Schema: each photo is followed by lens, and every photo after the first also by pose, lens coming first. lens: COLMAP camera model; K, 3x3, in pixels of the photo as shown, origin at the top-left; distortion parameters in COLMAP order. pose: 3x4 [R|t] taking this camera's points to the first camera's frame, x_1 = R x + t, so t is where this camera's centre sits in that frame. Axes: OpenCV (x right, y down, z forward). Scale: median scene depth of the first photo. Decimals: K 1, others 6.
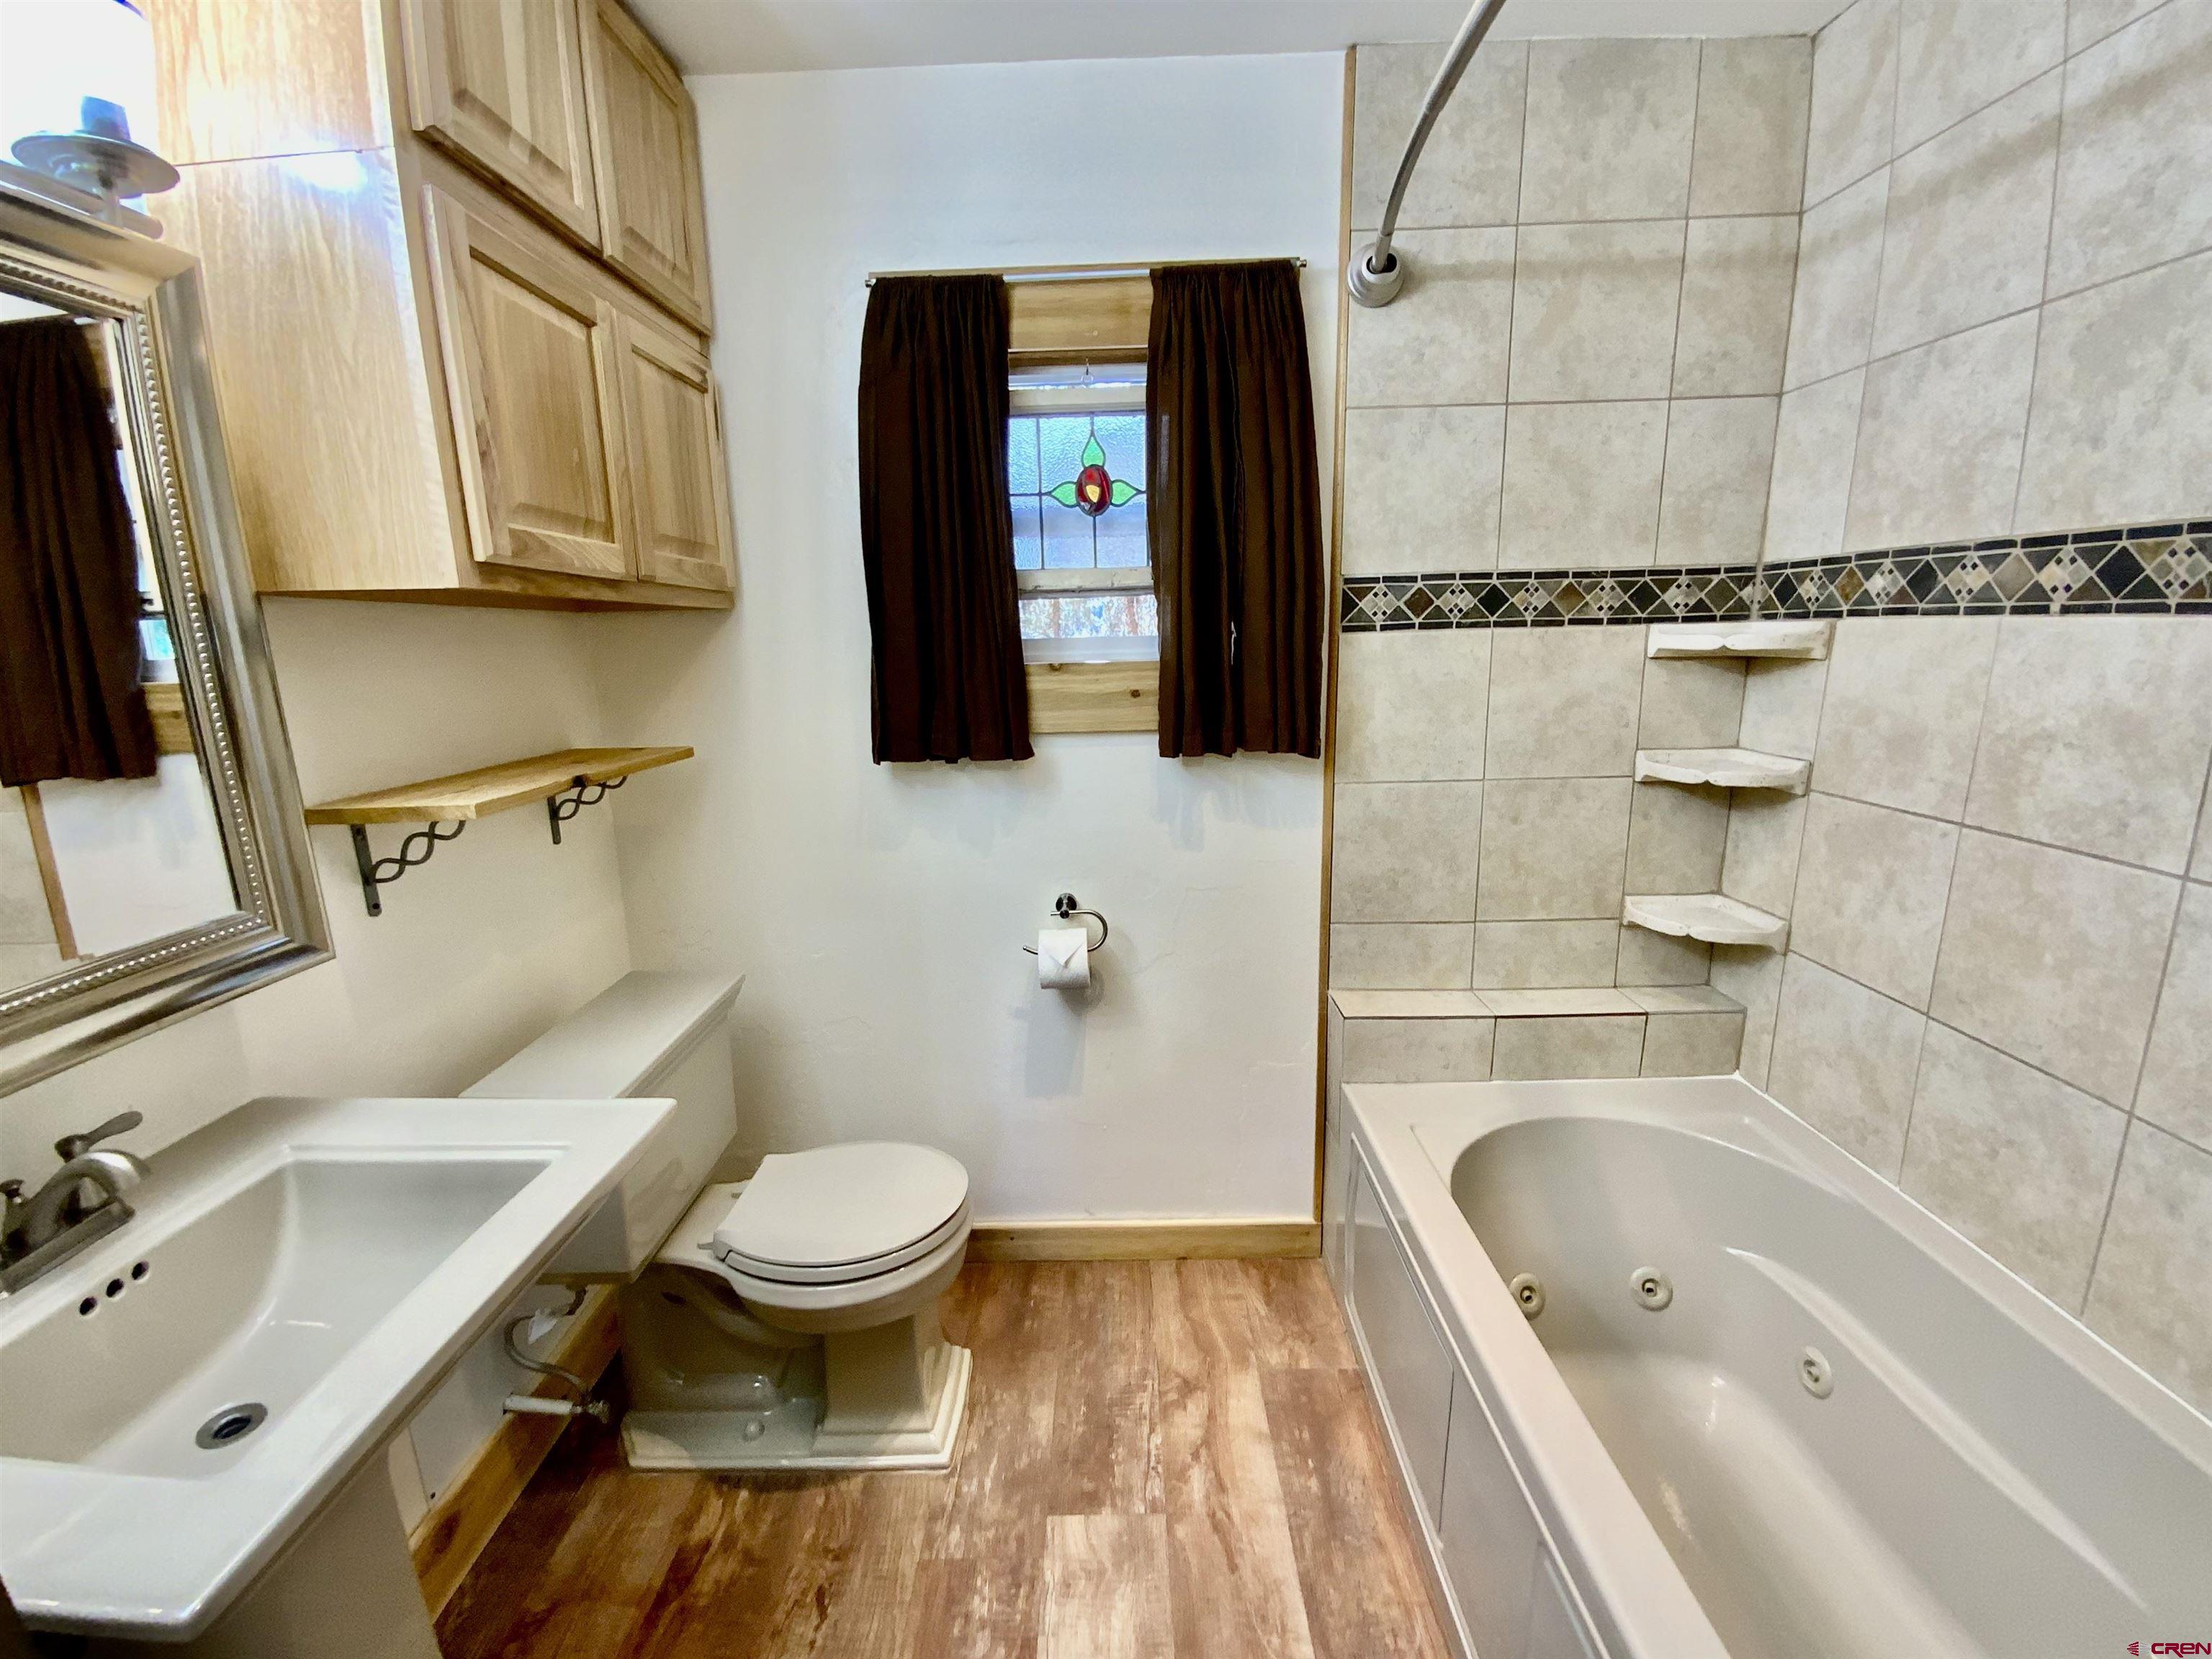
lens RADIAL K [[897.8, 0, 1106.0], [0, 897.8, 829.5], [0, 0, 1]] dist [0.036500, -0.025775]
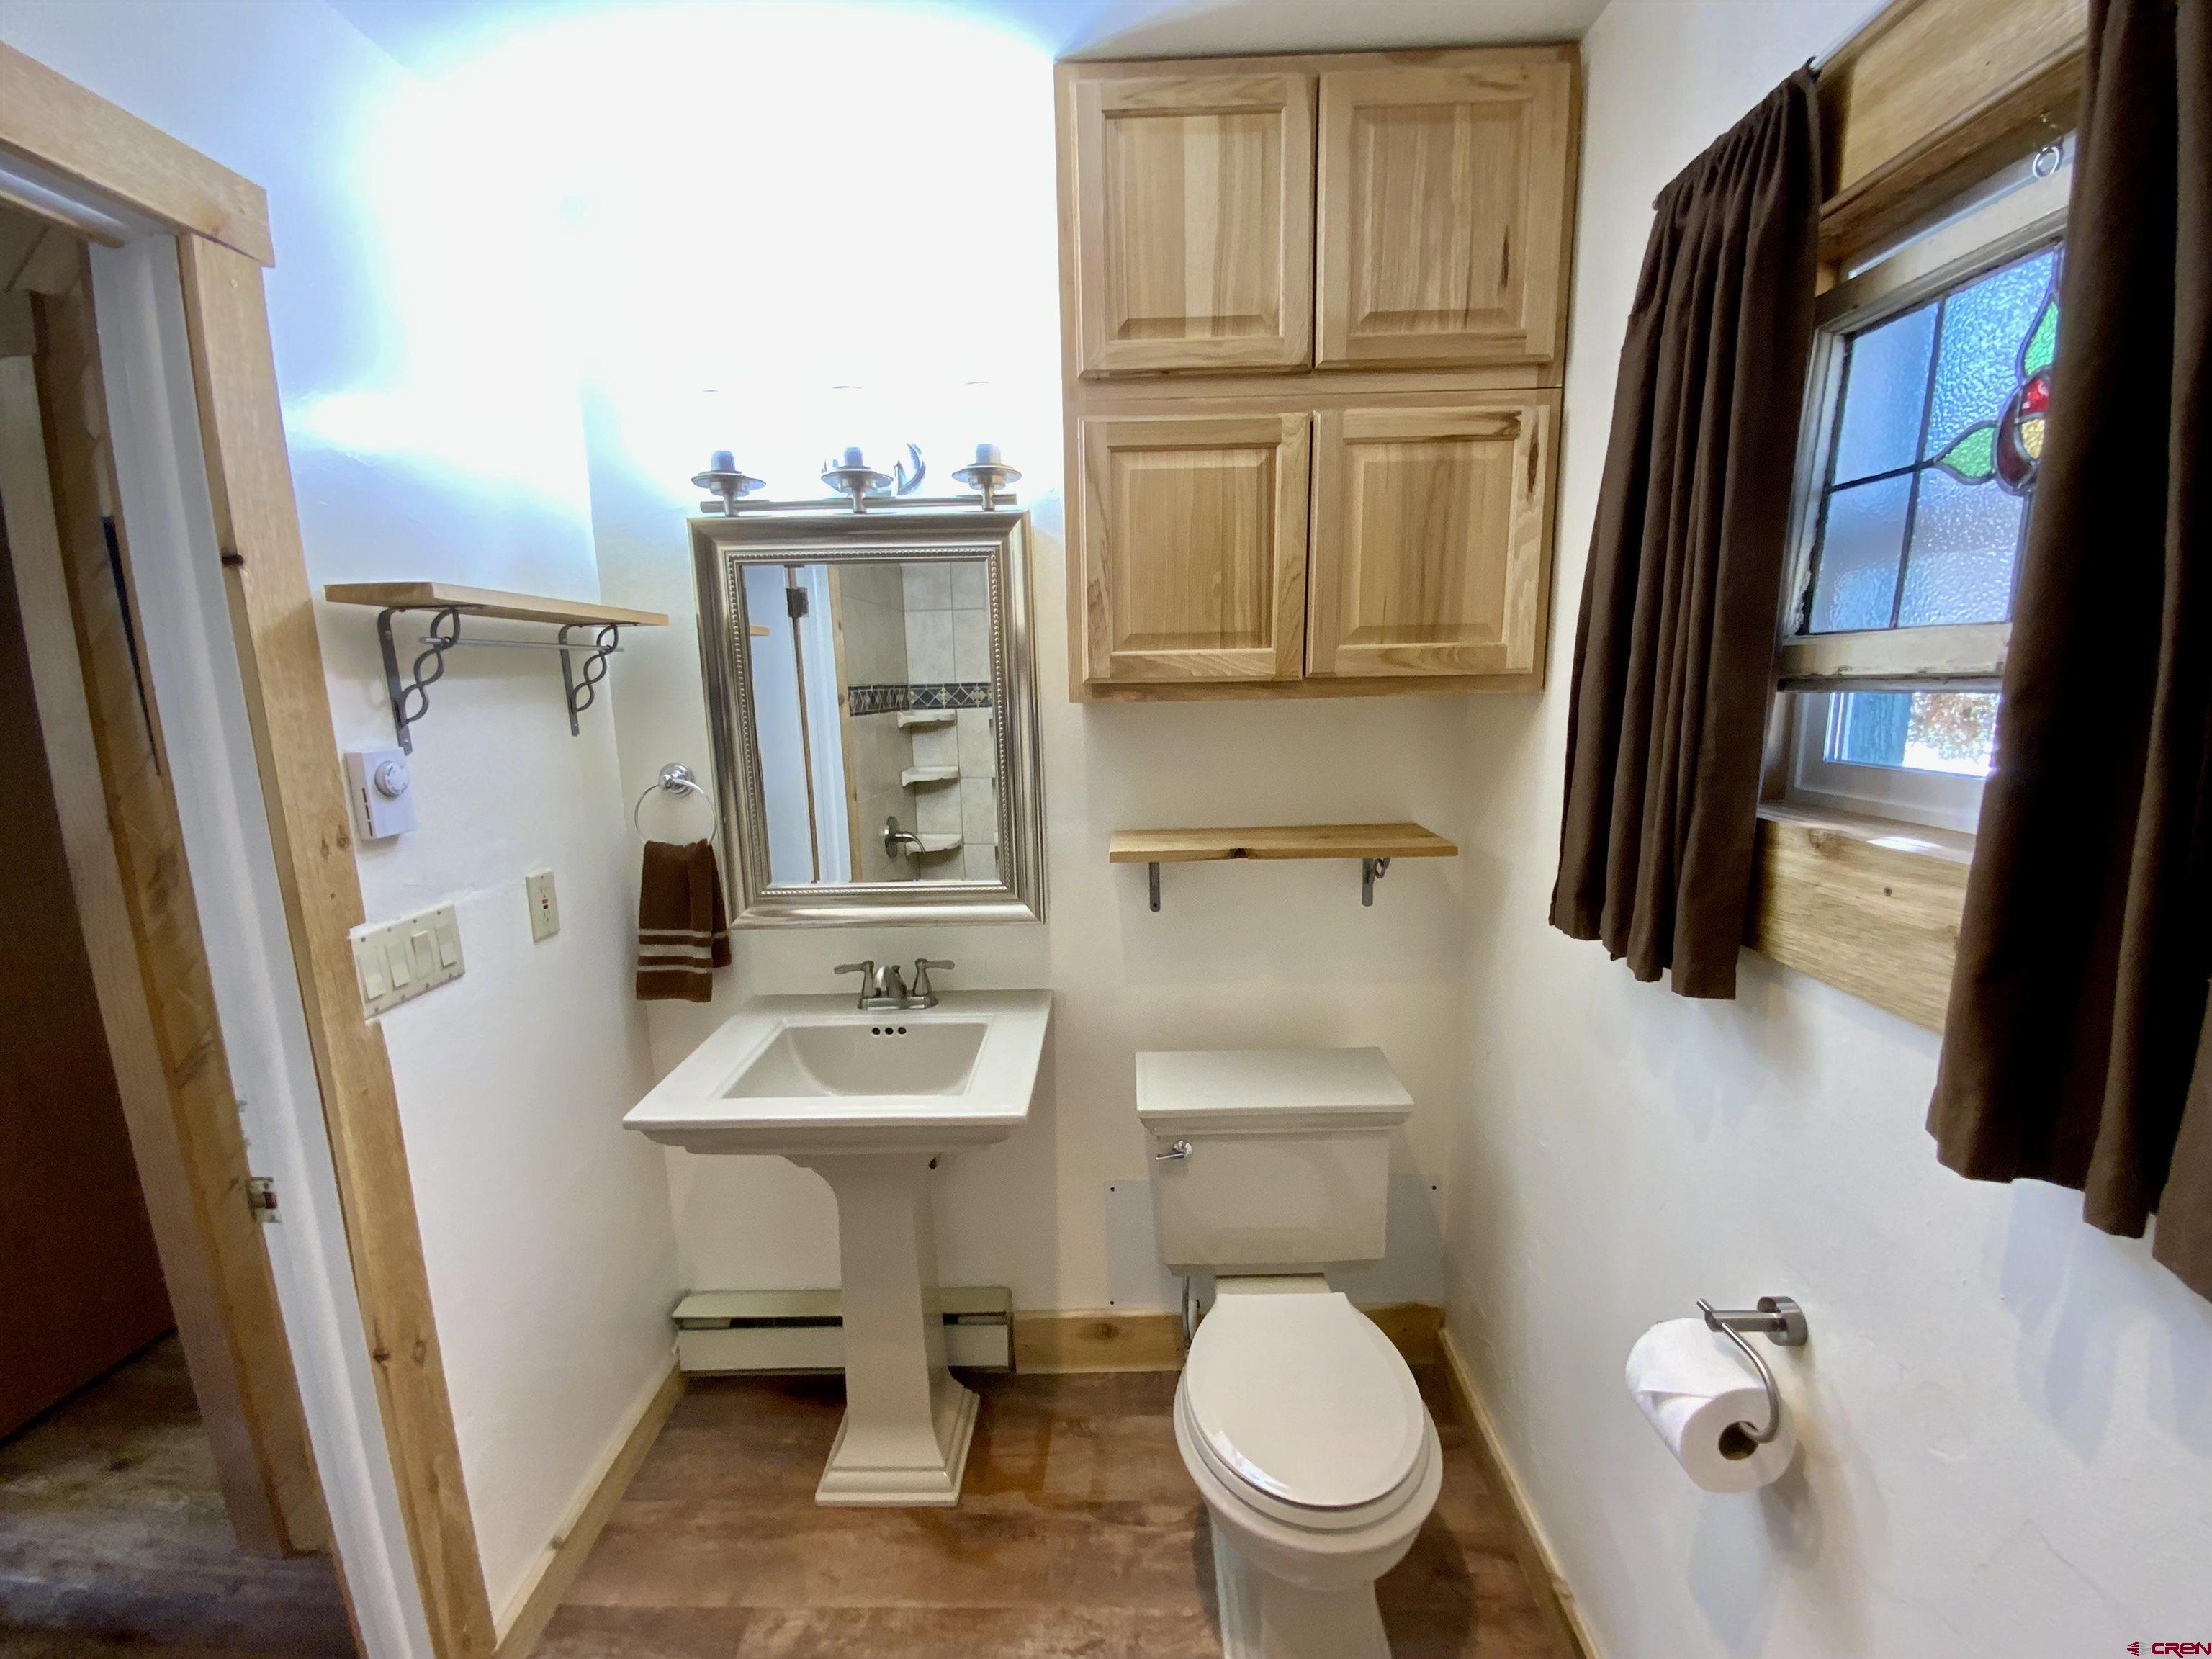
lens RADIAL K [[897.8, 0, 1106.0], [0, 897.8, 829.5], [0, 0, 1]] dist [0.036500, -0.025775]
pose [[-0.010924, 0.194647, -0.980812, 0.544070], [-0.183523, 0.963819, 0.193319, -0.278649], [0.982955, 0.182114, 0.025193, 0.824411]]
